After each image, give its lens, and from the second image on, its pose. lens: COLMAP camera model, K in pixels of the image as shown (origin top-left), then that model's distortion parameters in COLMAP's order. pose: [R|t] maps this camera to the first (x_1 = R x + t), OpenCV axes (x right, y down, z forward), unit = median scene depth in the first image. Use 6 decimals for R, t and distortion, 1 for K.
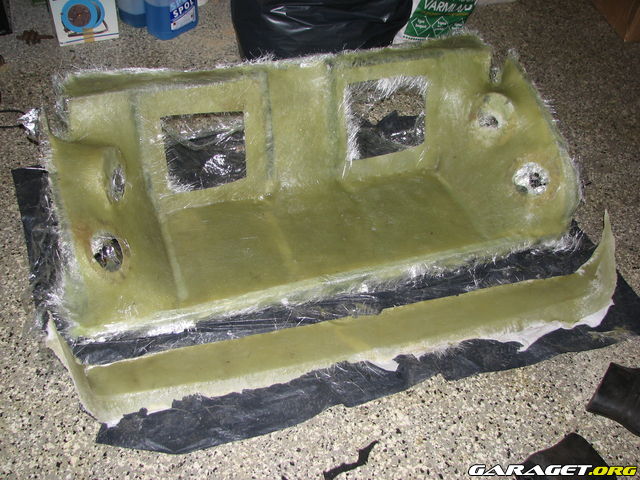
lens RADIAL K [[700.2, 0, 309.7], [0, 700.2, 256.7], [0, 0, 1]] dist [-0.188109, 0.295780]
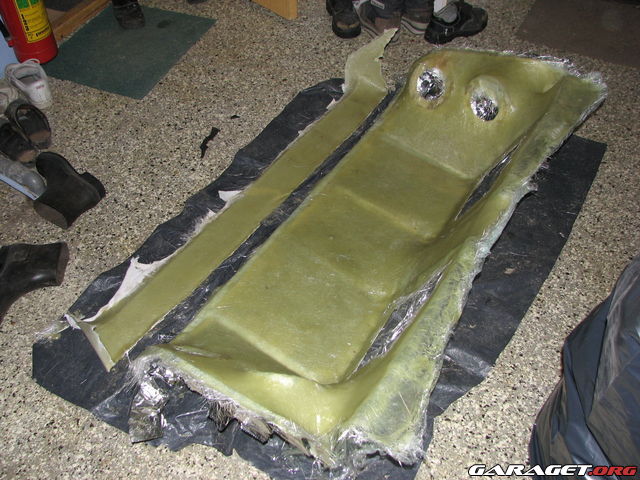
lens RADIAL K [[671.3, 0, 320.0], [0, 671.3, 240.0], [0, 0, 1]] dist [-0.104885, 0.010256]
pose [[-0.766544, 0.441325, -0.466522, 0.527614], [-0.506495, 0.031139, 0.861681, -0.873048], [0.394808, 0.896807, 0.199660, 0.815709]]
